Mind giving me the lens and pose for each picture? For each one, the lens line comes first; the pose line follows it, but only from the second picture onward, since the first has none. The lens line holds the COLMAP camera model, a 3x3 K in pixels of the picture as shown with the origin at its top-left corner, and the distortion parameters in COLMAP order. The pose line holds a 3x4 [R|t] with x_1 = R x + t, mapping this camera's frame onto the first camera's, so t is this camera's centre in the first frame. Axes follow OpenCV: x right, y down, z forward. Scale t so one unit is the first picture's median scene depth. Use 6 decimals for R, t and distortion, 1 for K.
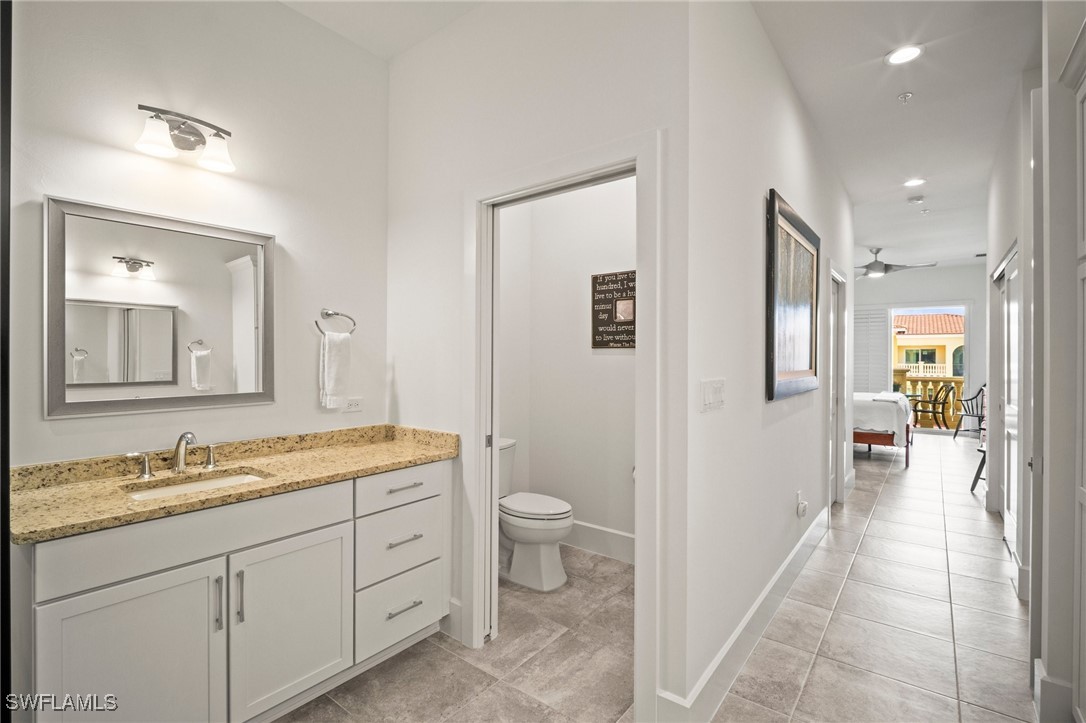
lens RADIAL K [[500.5, 0, 525.2], [0, 500.5, 363.3], [0, 0, 1]] dist [0.002271, -0.008329]
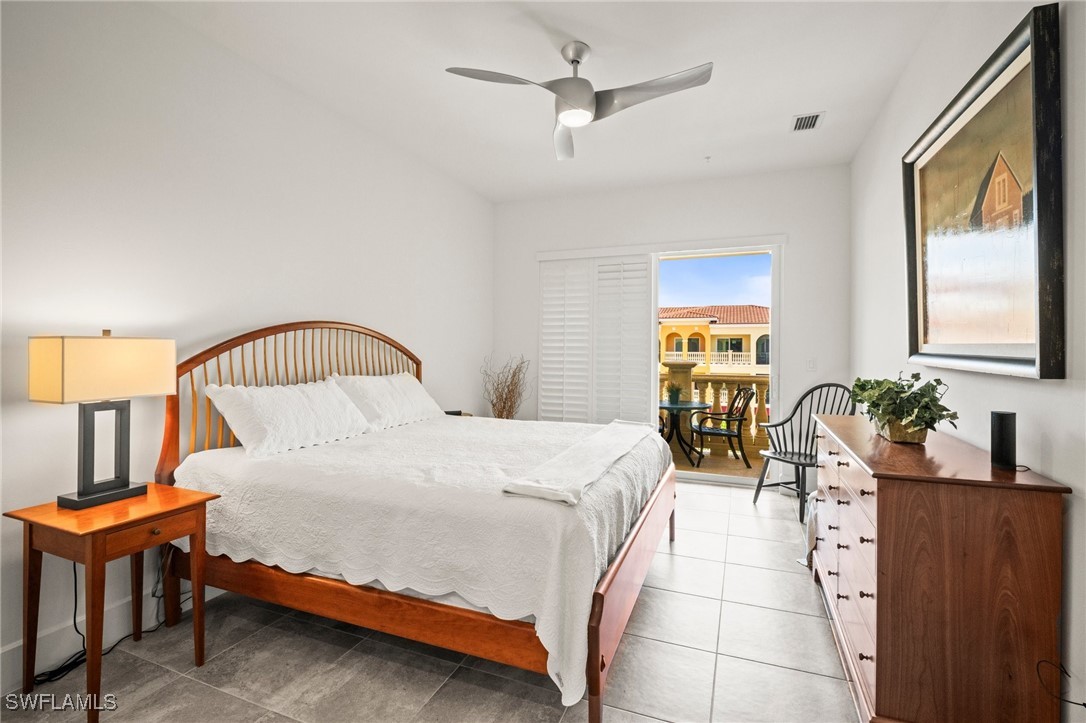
lens RADIAL K [[496.0, 0, 542.9], [0, 496.0, 351.0], [0, 0, 1]] dist [-0.005032, -0.002124]
pose [[0.955041, -0.003212, 0.296457, 0.412410], [0.004351, 0.999985, -0.003183, -0.001697], [-0.296442, 0.004330, 0.955041, 0.476345]]
